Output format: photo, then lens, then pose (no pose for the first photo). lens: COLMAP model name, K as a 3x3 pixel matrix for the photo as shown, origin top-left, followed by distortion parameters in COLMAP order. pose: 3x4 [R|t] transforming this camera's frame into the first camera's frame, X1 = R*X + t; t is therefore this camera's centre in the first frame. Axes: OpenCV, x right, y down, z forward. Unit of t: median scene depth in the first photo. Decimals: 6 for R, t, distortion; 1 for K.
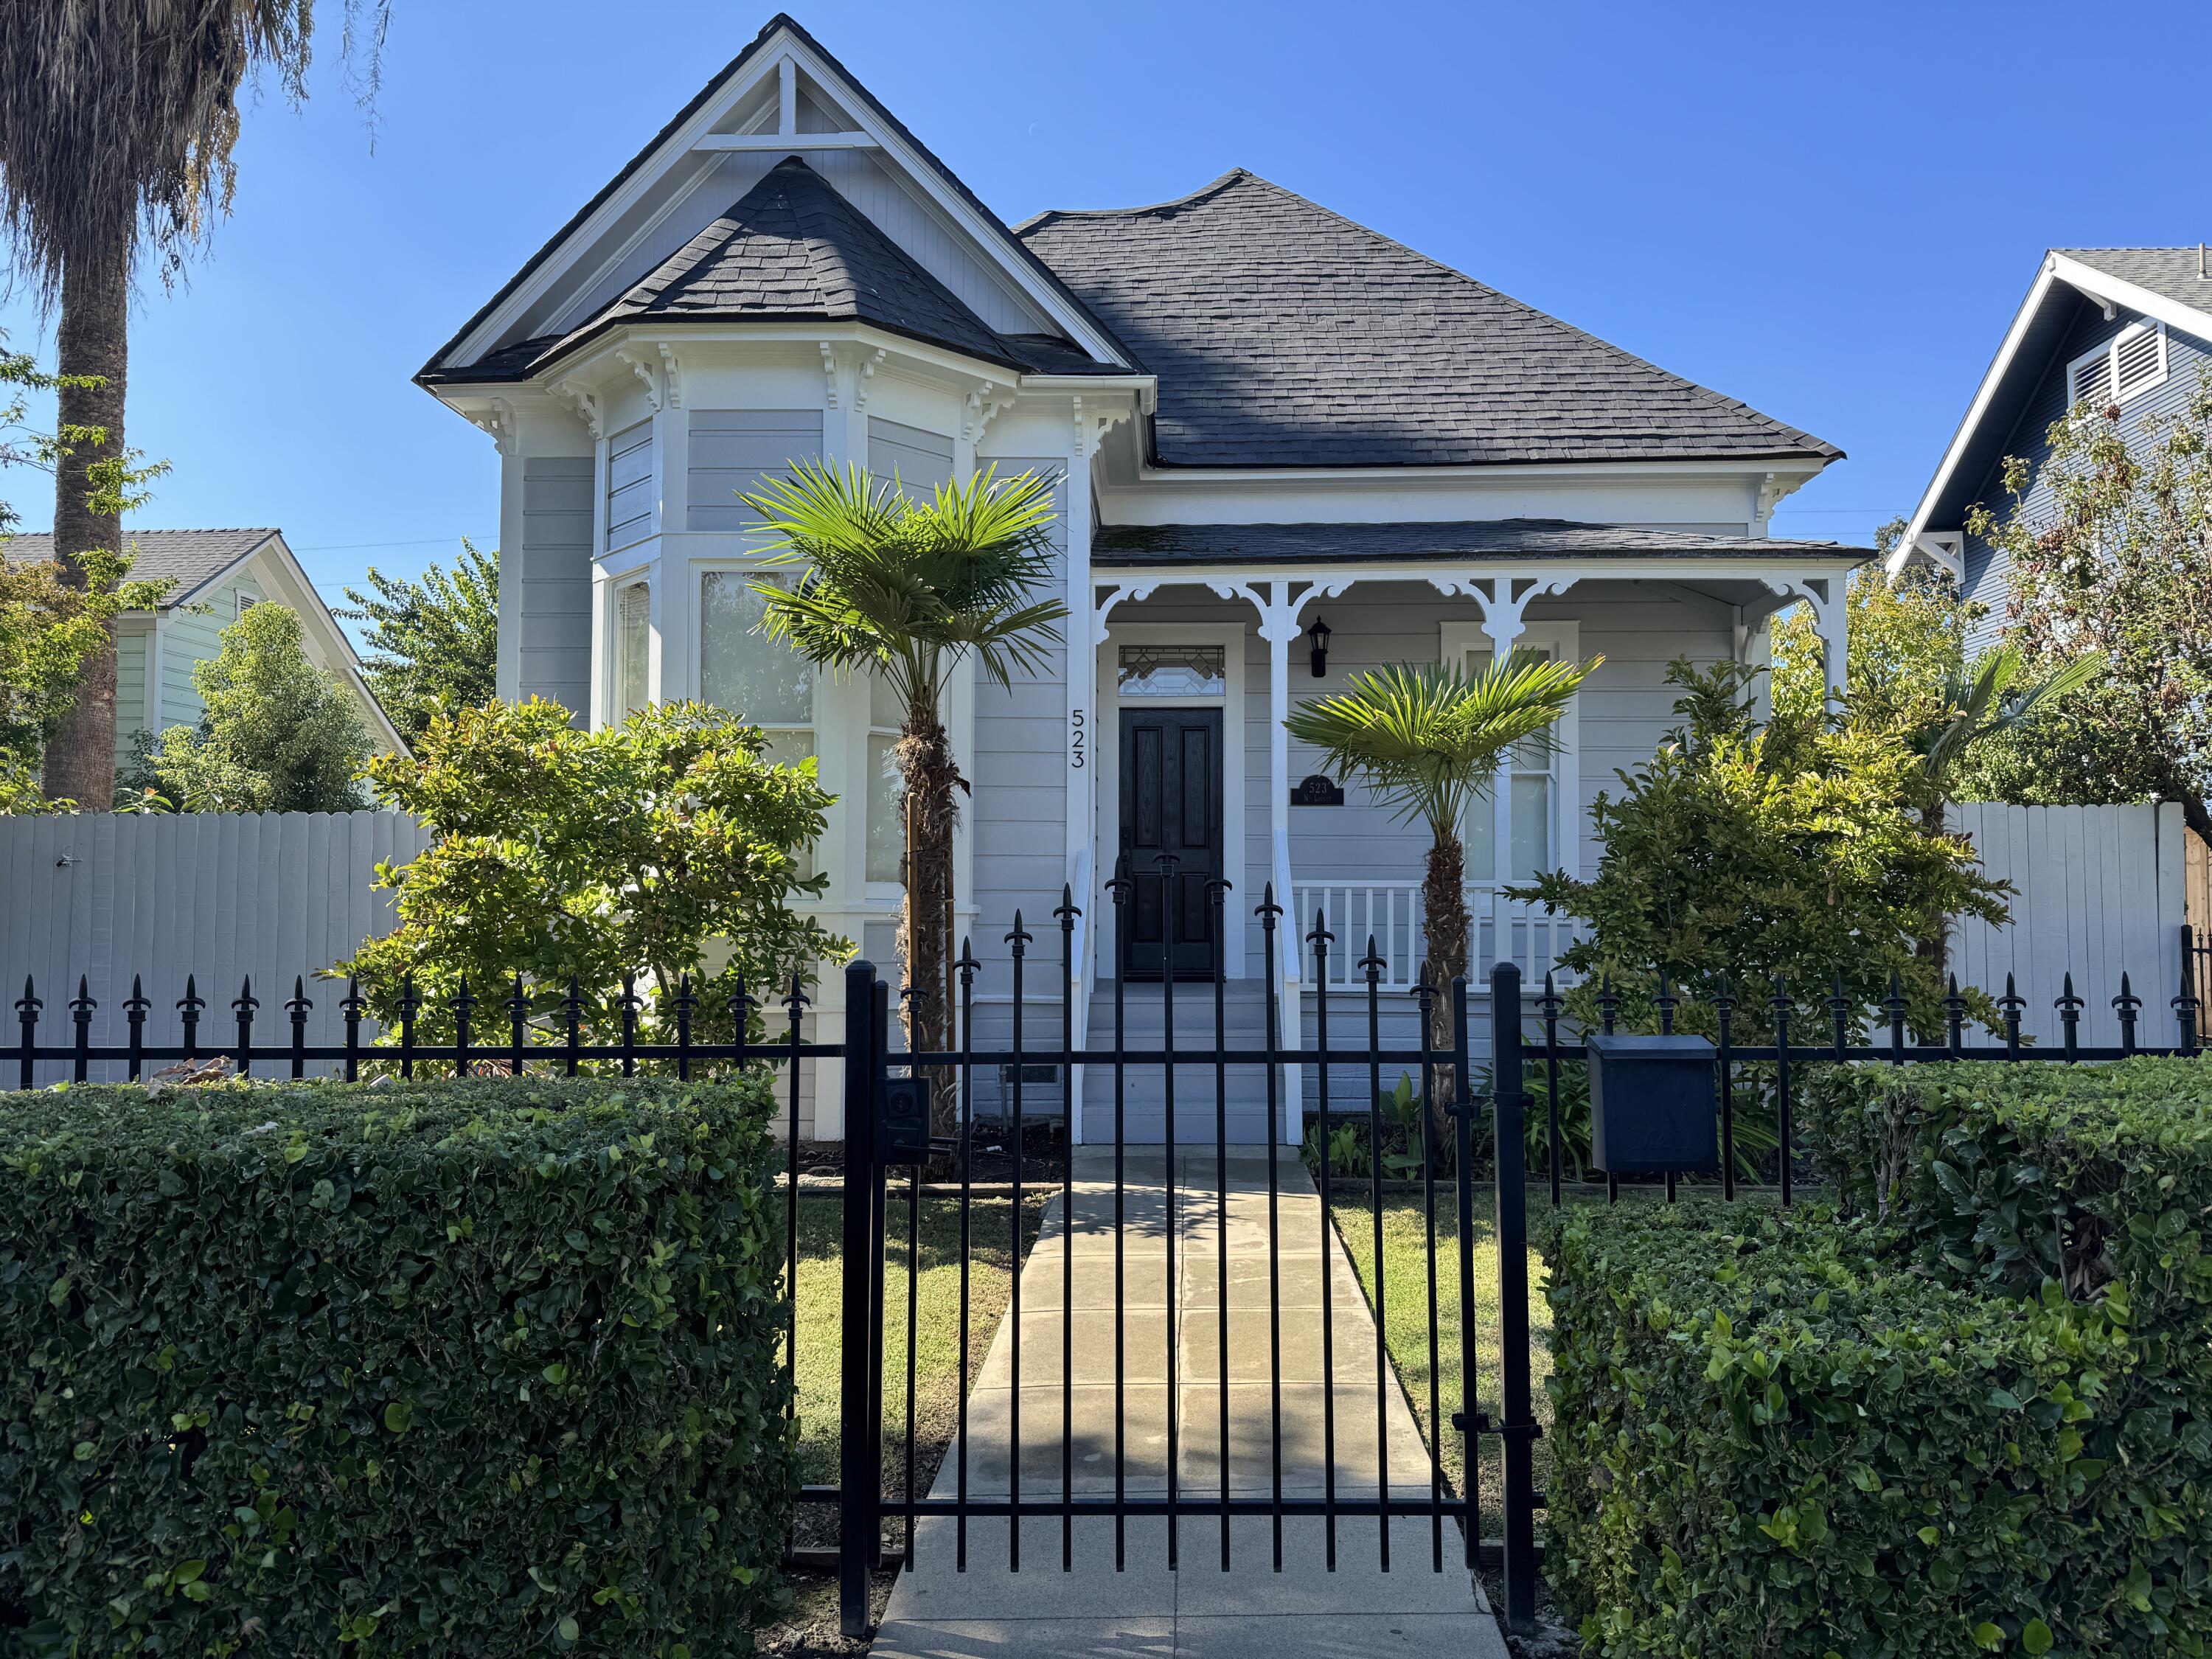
lens RADIAL K [[1553.5, 0, 1106.0], [0, 1553.5, 829.5], [0, 0, 1]] dist [0.121652, -0.200410]
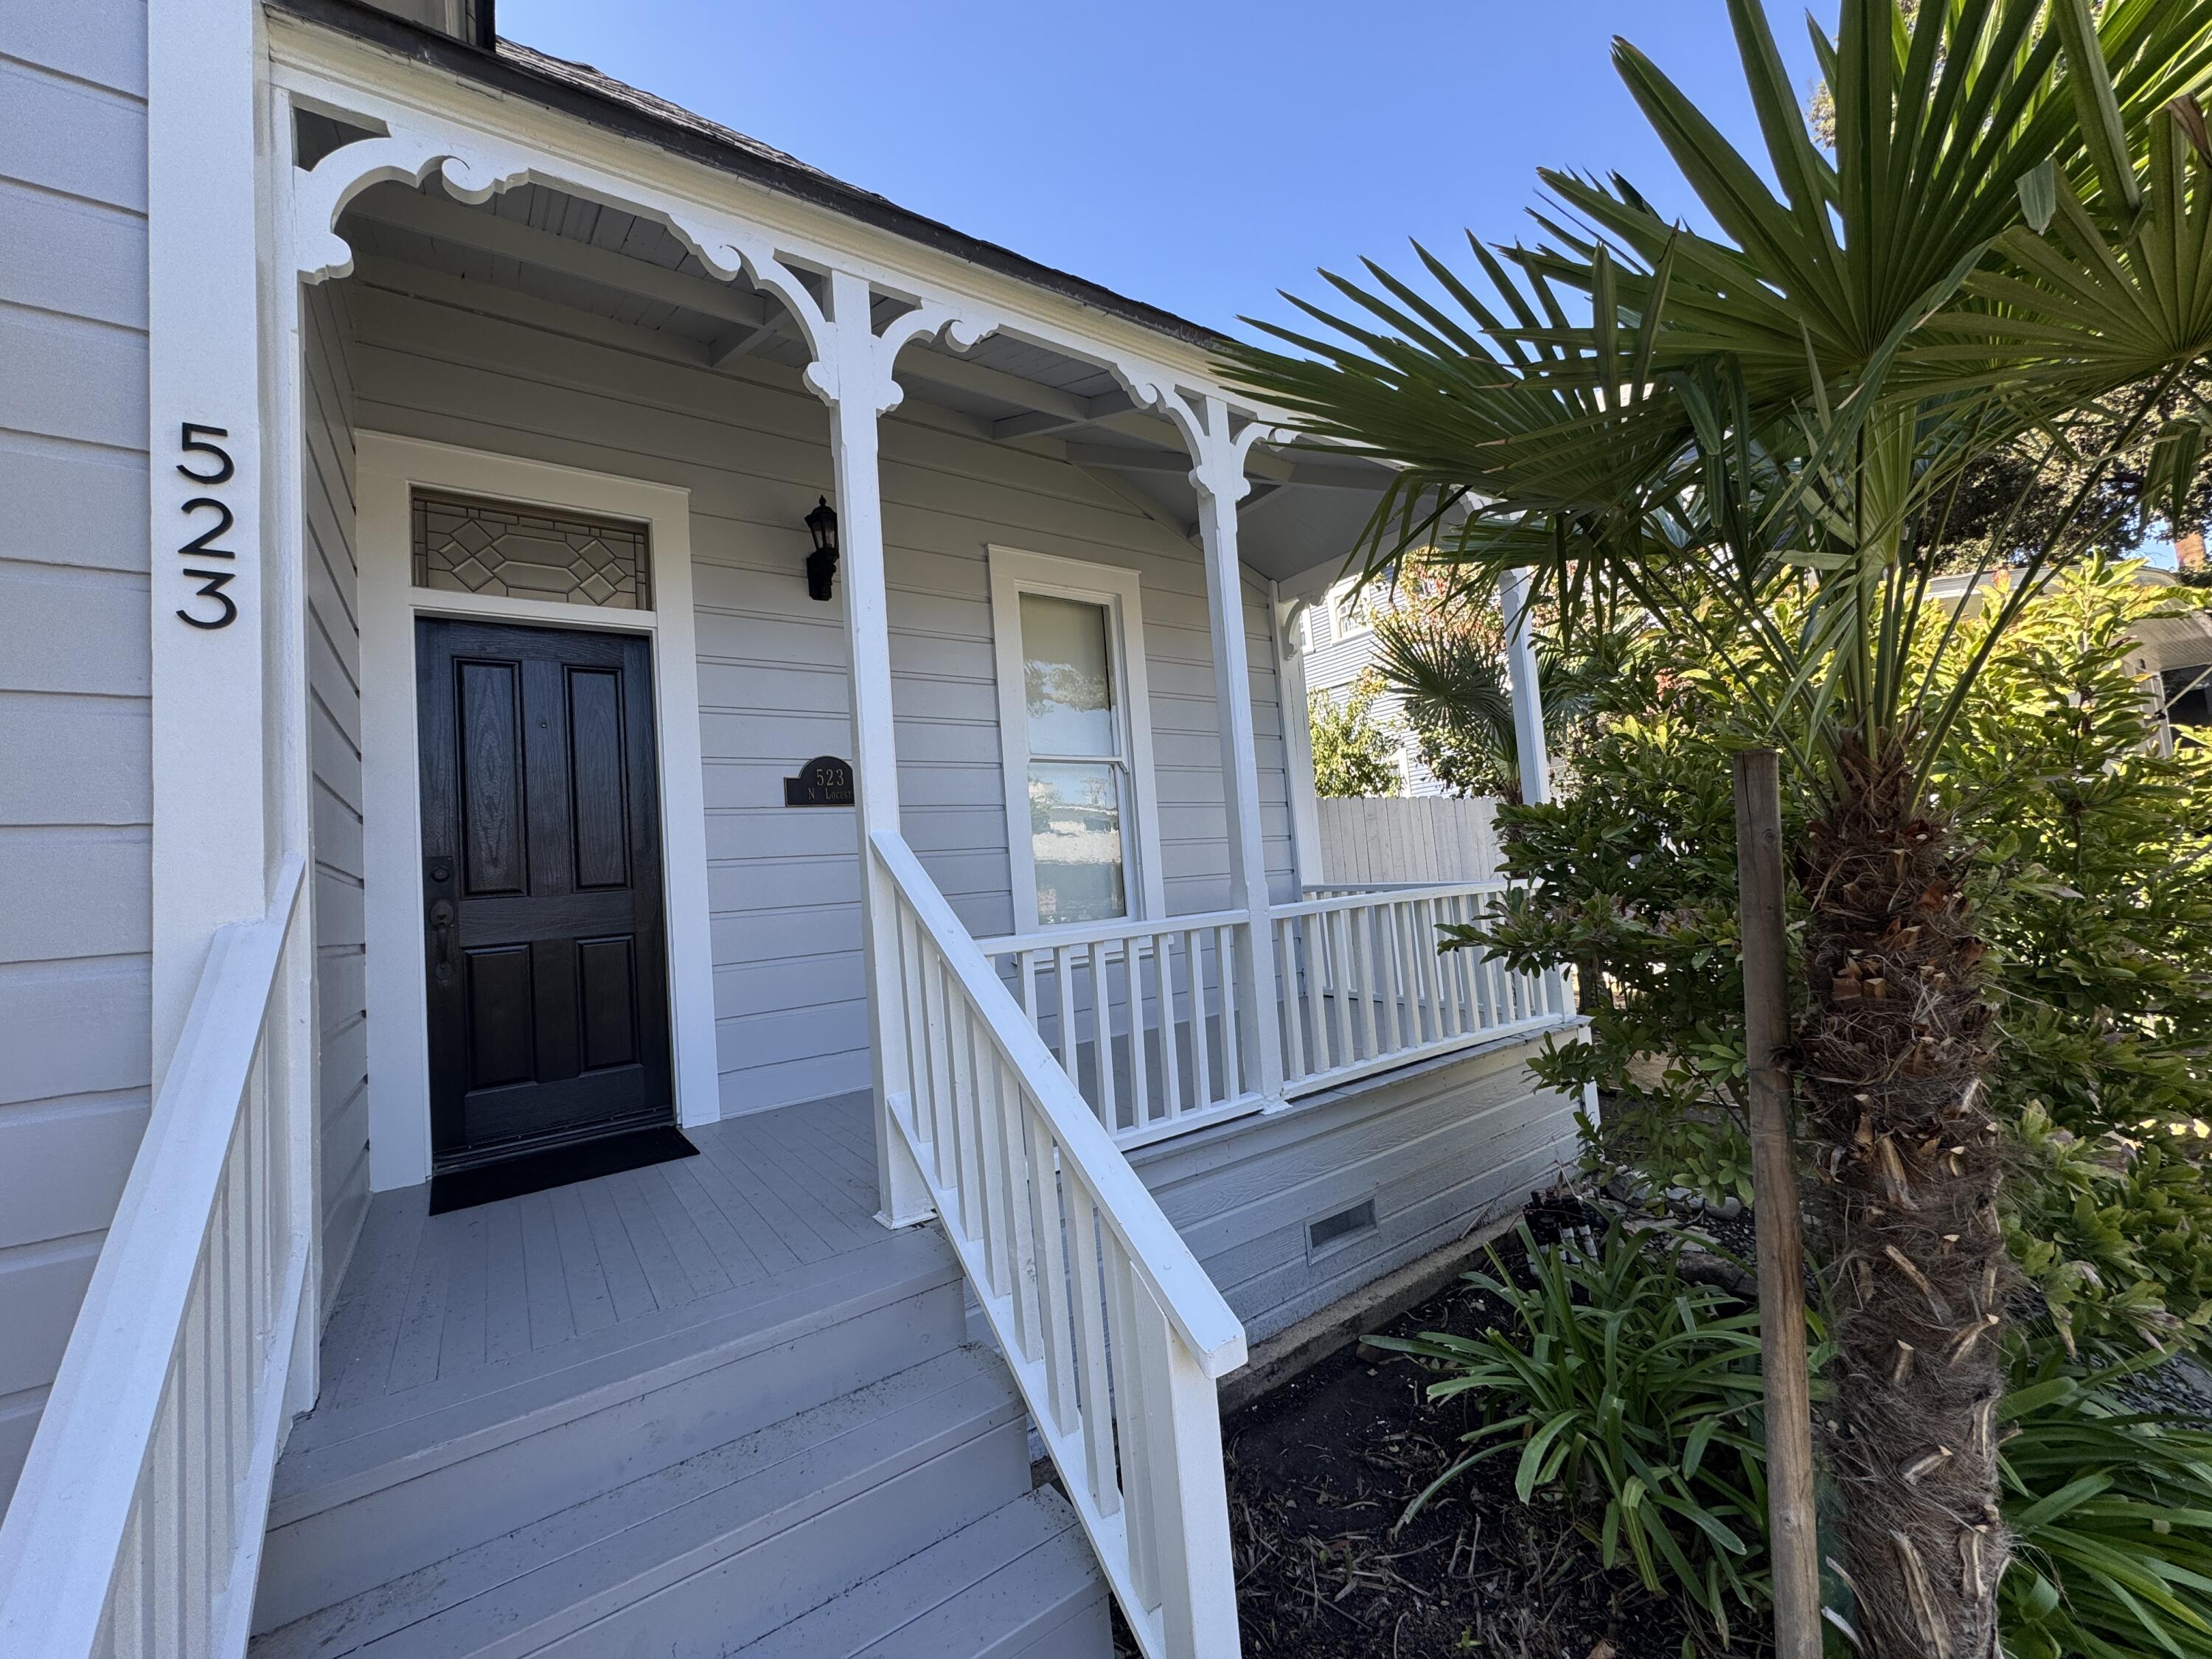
lens RADIAL K [[883.3, 0, 1100.2], [0, 883.3, 823.1], [0, 0, 1]] dist [0.000754, -0.000202]
pose [[0.795637, -0.024251, 0.605288, 0.012355], [0.052031, 0.998242, -0.028399, 0.007411], [-0.603535, 0.054089, 0.795500, 0.780237]]
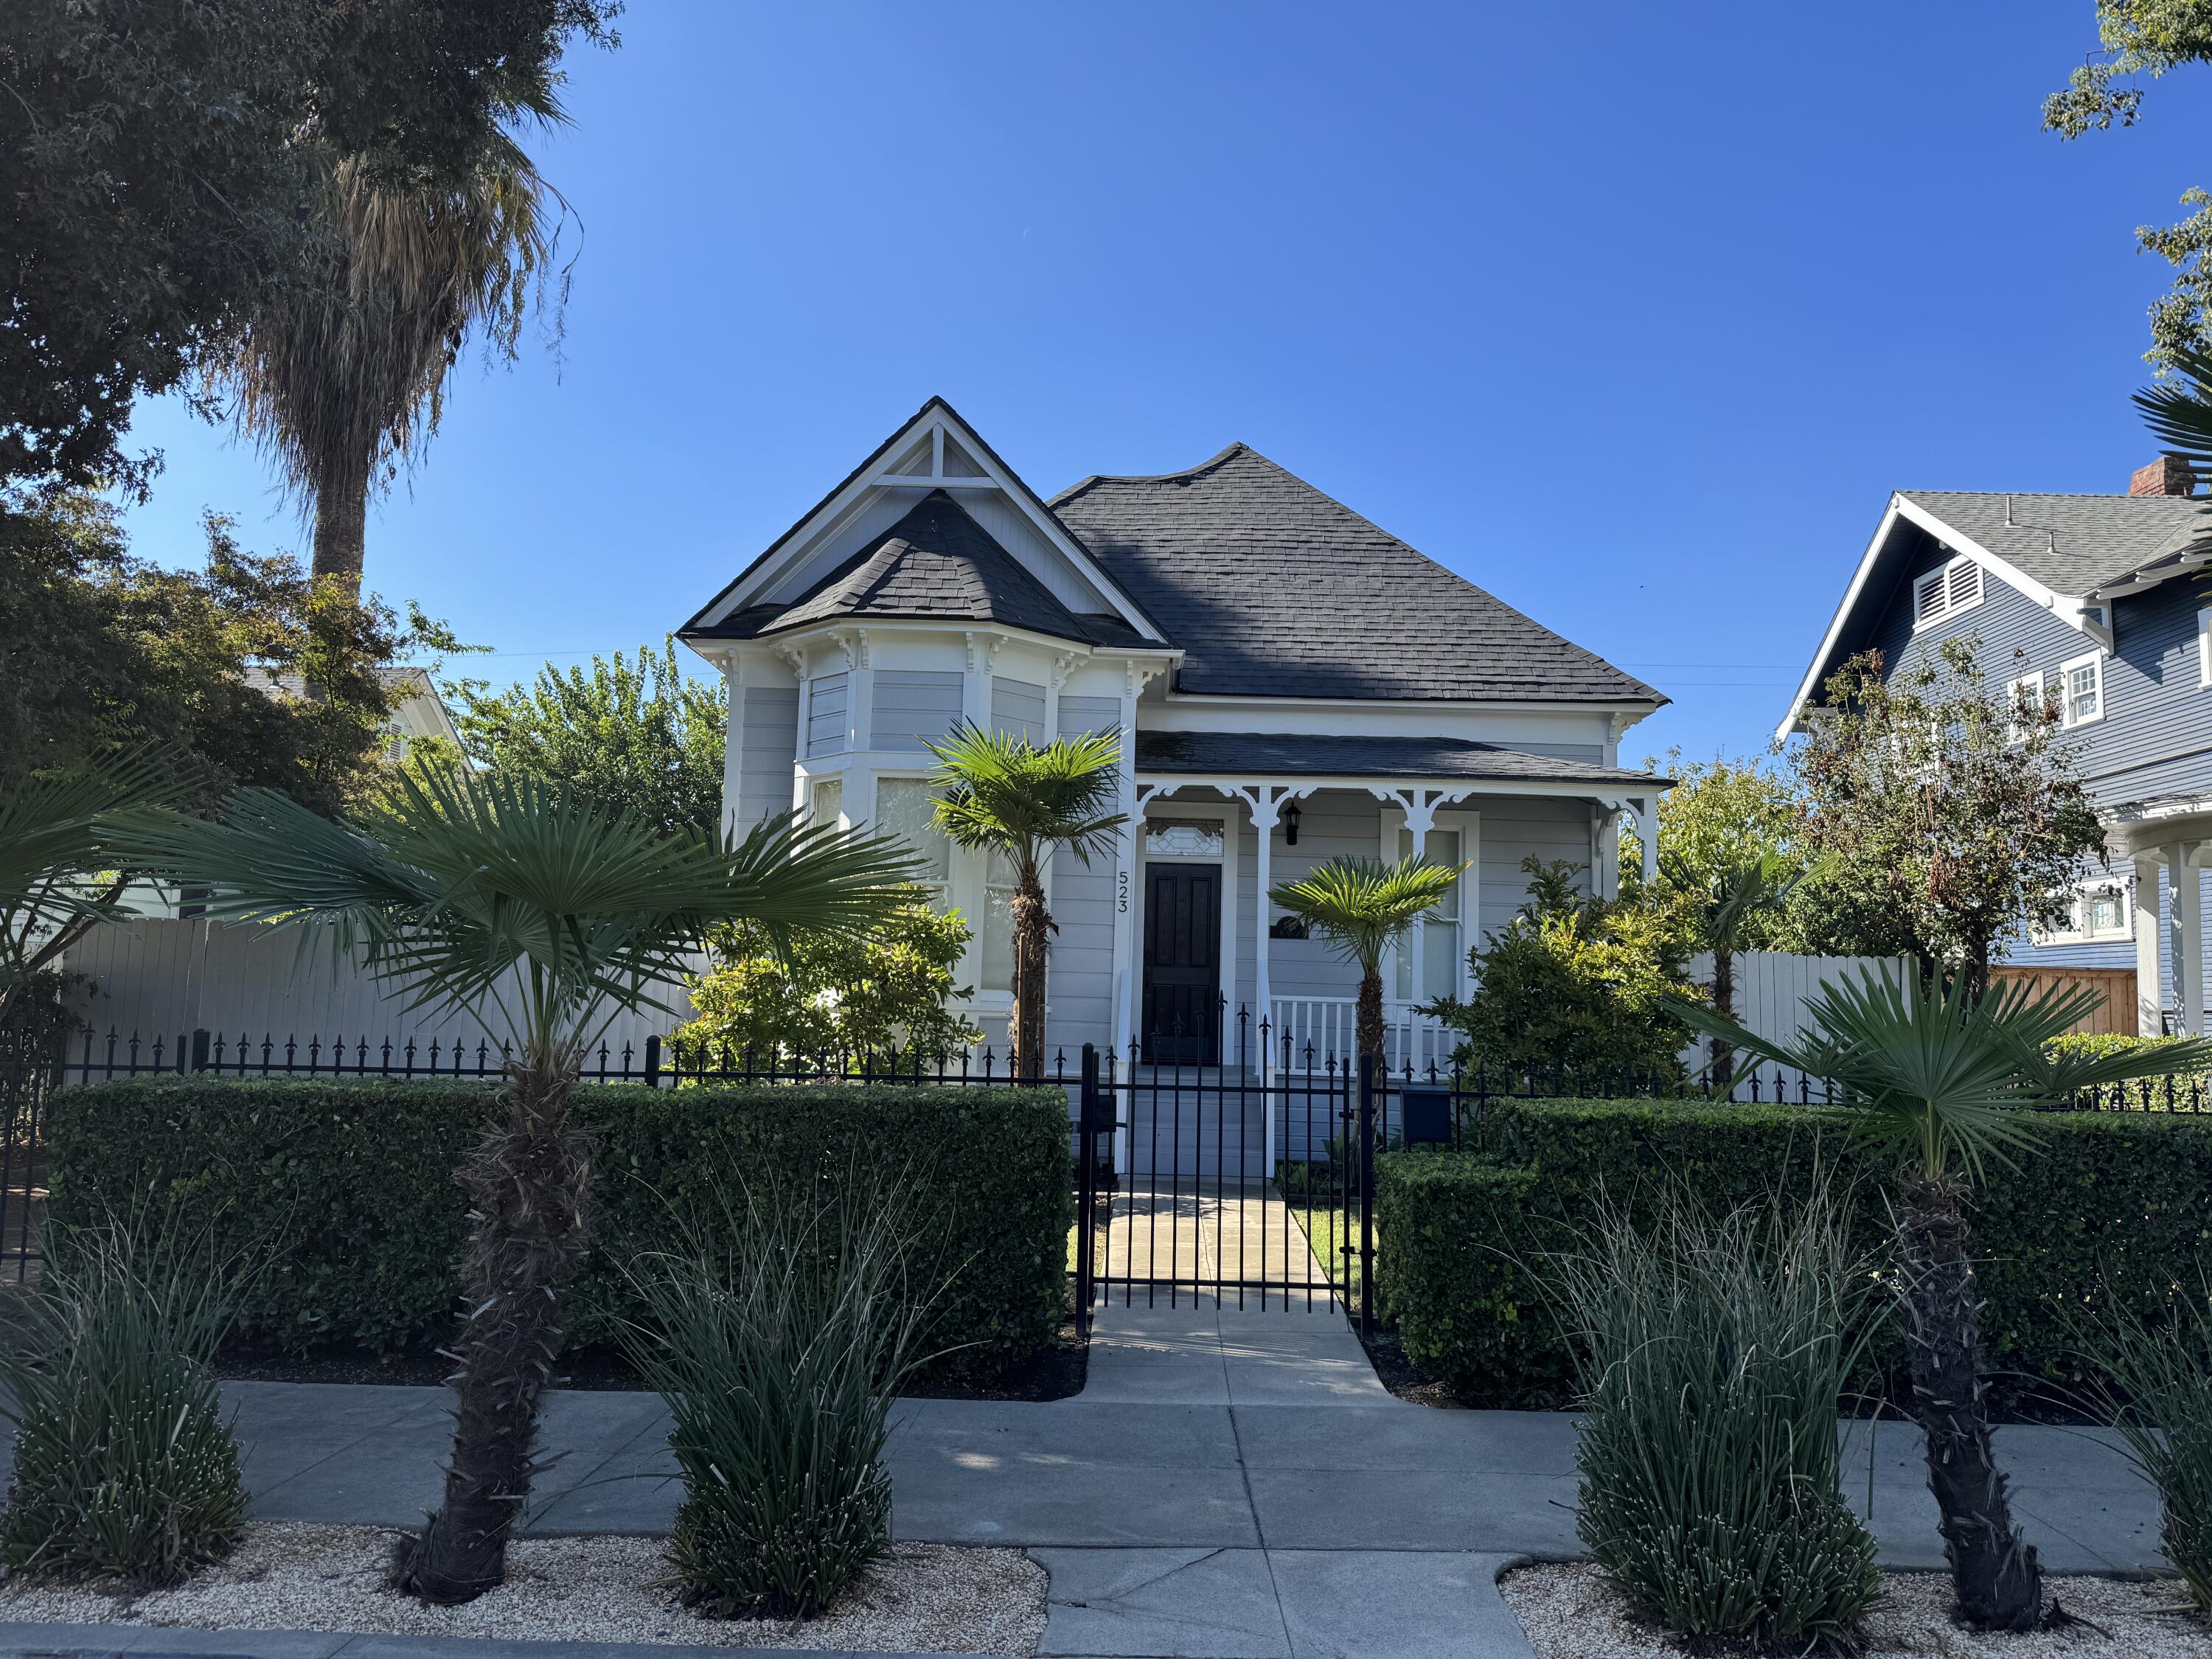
lens RADIAL K [[1540.1, 0, 1095.8], [0, 1540.1, 826.2], [0, 0, 1]] dist [0.186552, -0.402858]
pose [[0.999568, 0.028314, 0.007943, -0.056587], [-0.027782, 0.997779, -0.060541, -0.032096], [-0.009639, 0.060294, 0.998134, -0.428574]]
